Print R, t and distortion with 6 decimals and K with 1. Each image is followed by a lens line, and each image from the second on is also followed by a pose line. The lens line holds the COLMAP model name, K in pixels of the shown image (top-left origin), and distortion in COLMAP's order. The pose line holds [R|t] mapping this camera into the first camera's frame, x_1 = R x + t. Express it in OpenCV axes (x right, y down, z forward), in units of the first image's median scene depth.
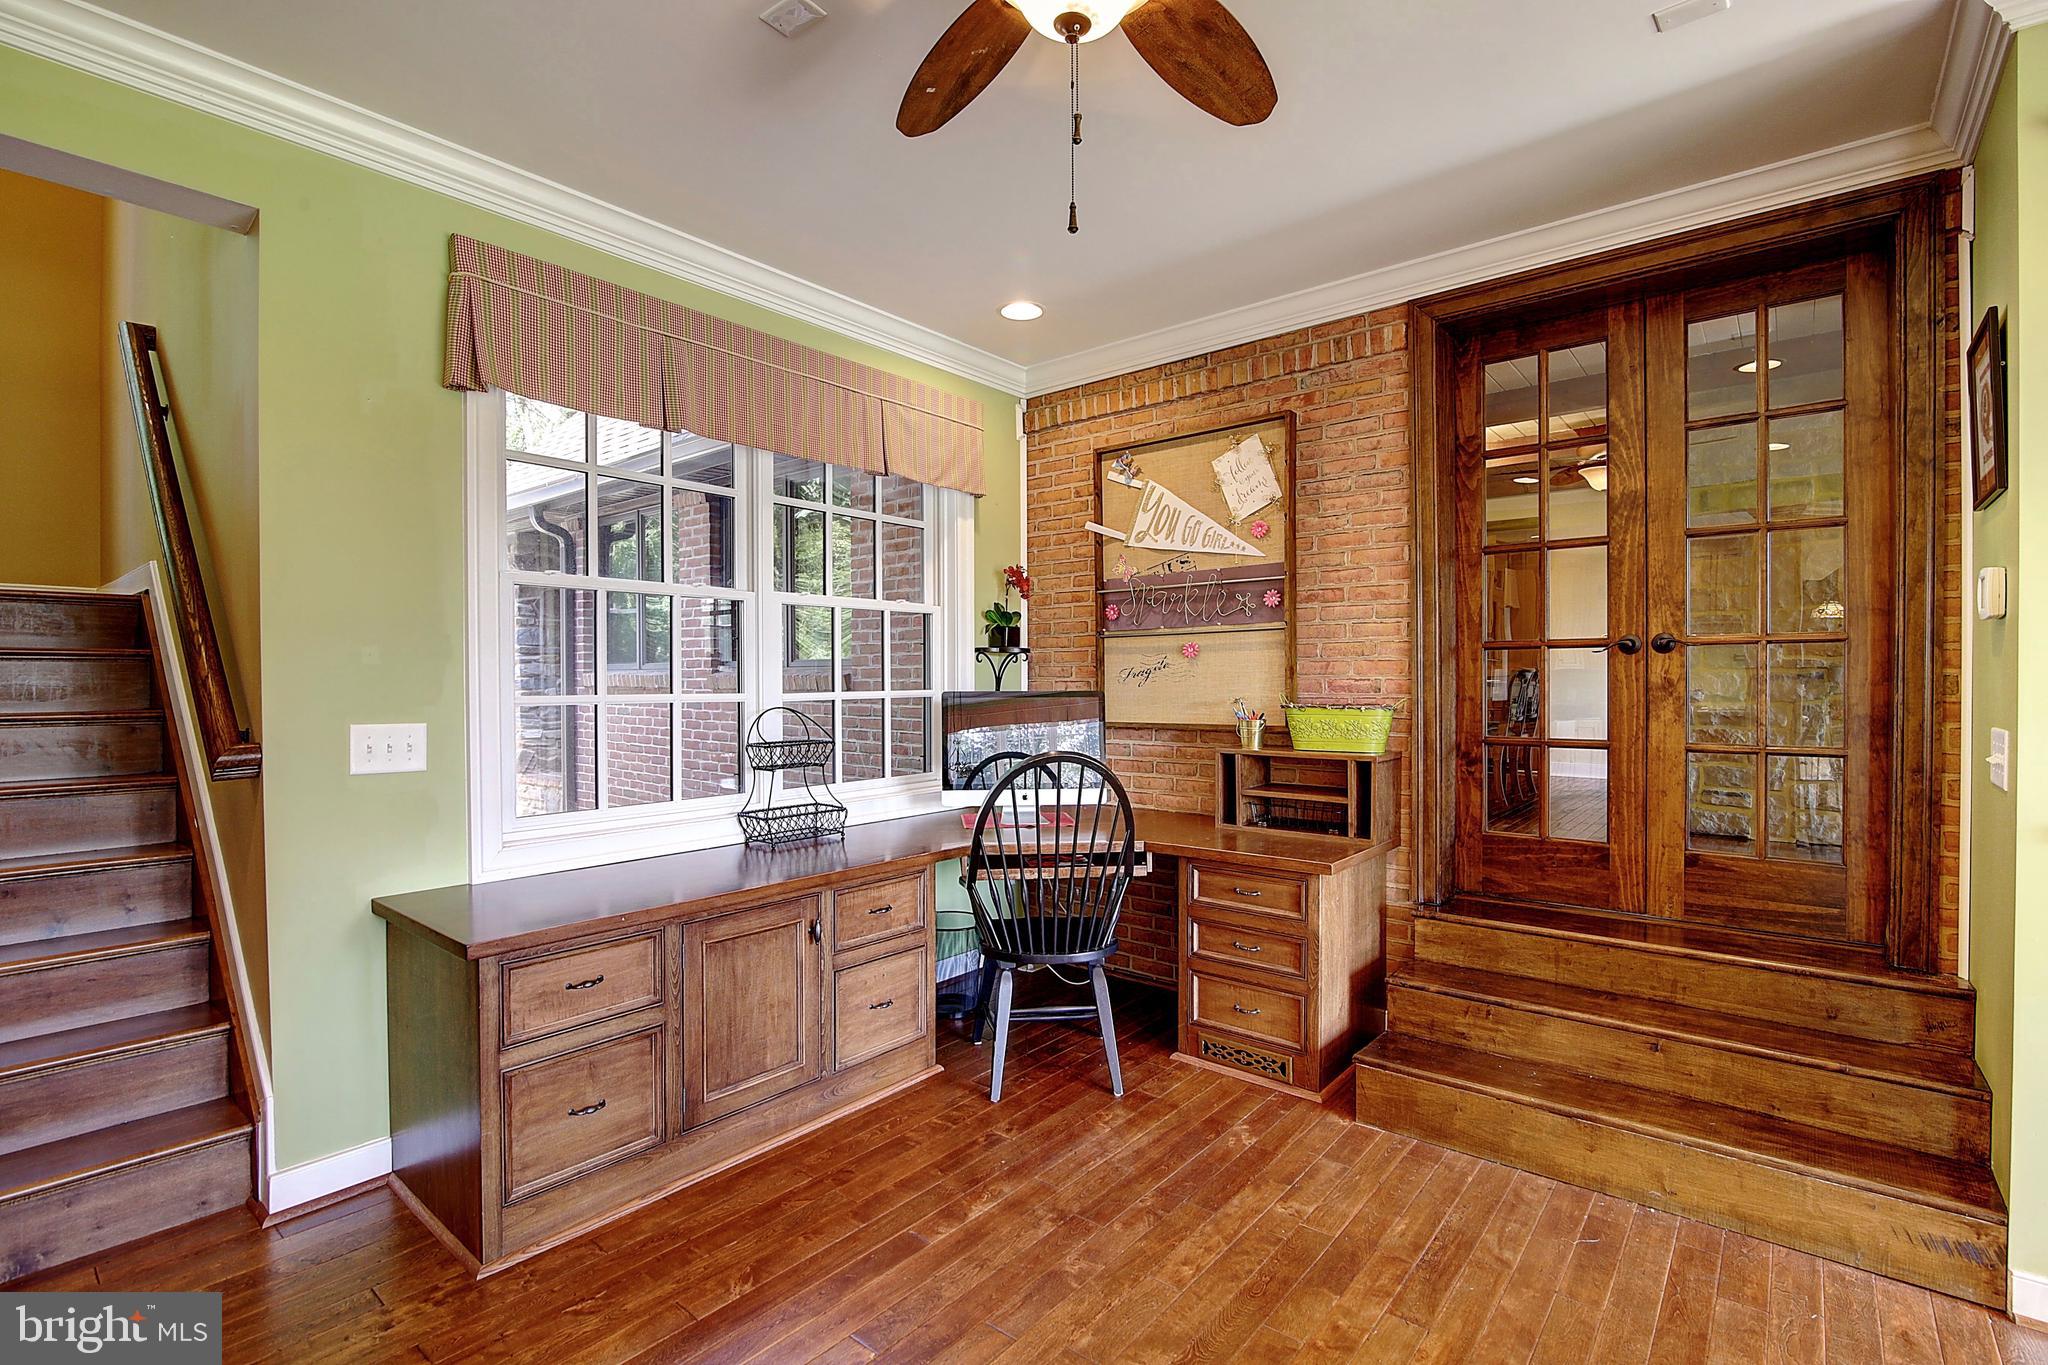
lens RADIAL K [[953.3, 0, 1030.3], [0, 953.3, 691.2], [0, 0, 1]] dist [-0.020299, 0.000901]
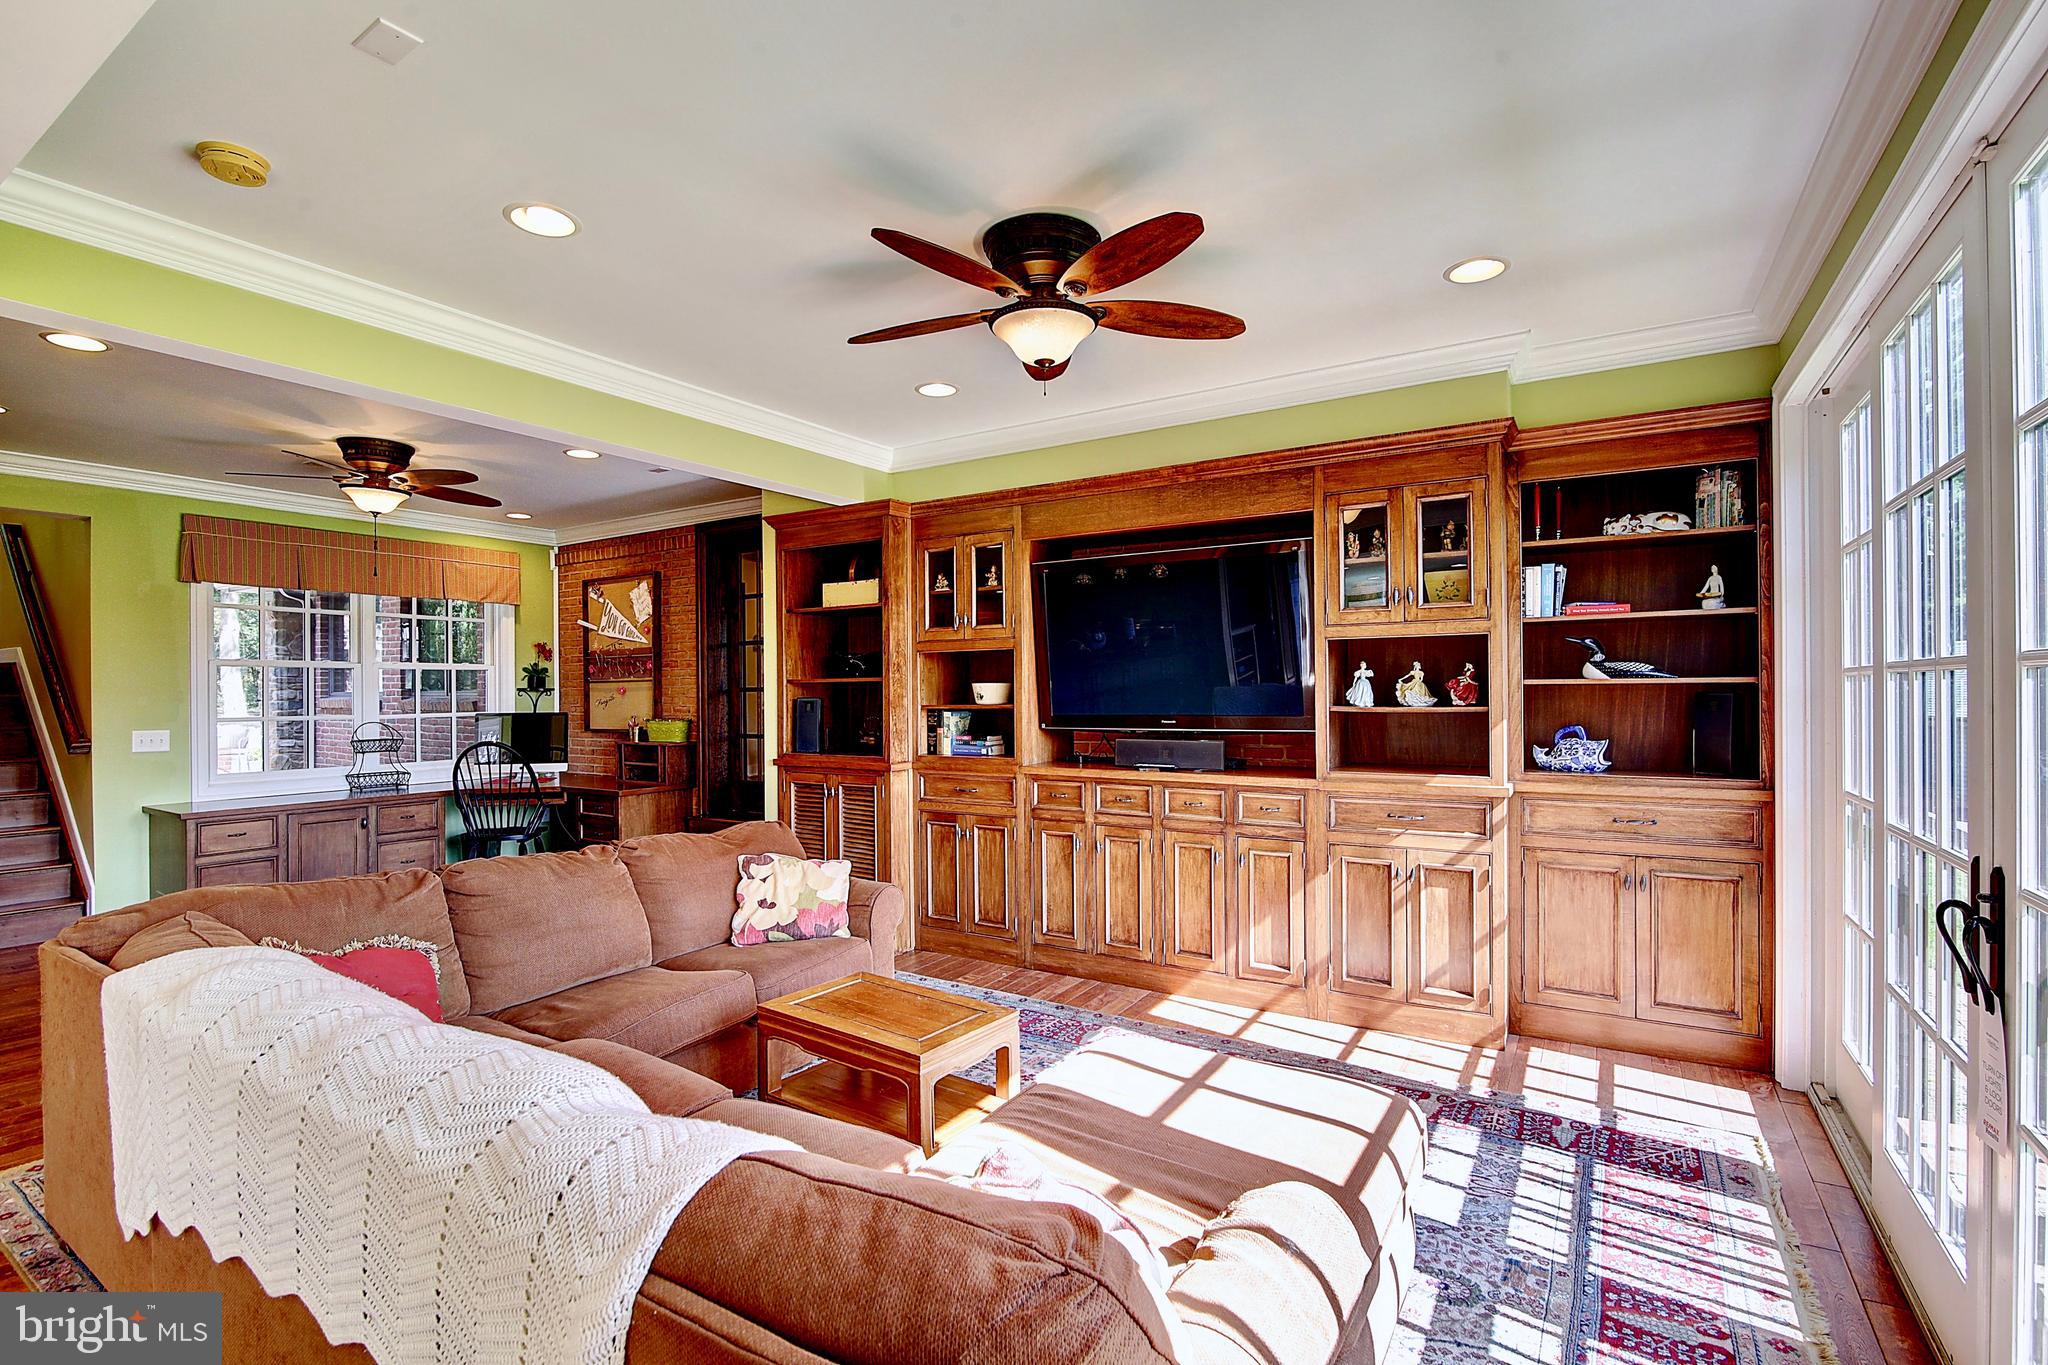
lens RADIAL K [[937.6, 0, 1019.4], [0, 937.6, 692.5], [0, 0, 1]] dist [-0.022749, 0.000005]
pose [[0.989639, -0.002029, 0.143566, 0.747183], [0.004406, 0.999858, -0.016241, -0.006678], [-0.143512, 0.016705, 0.989508, -1.038763]]
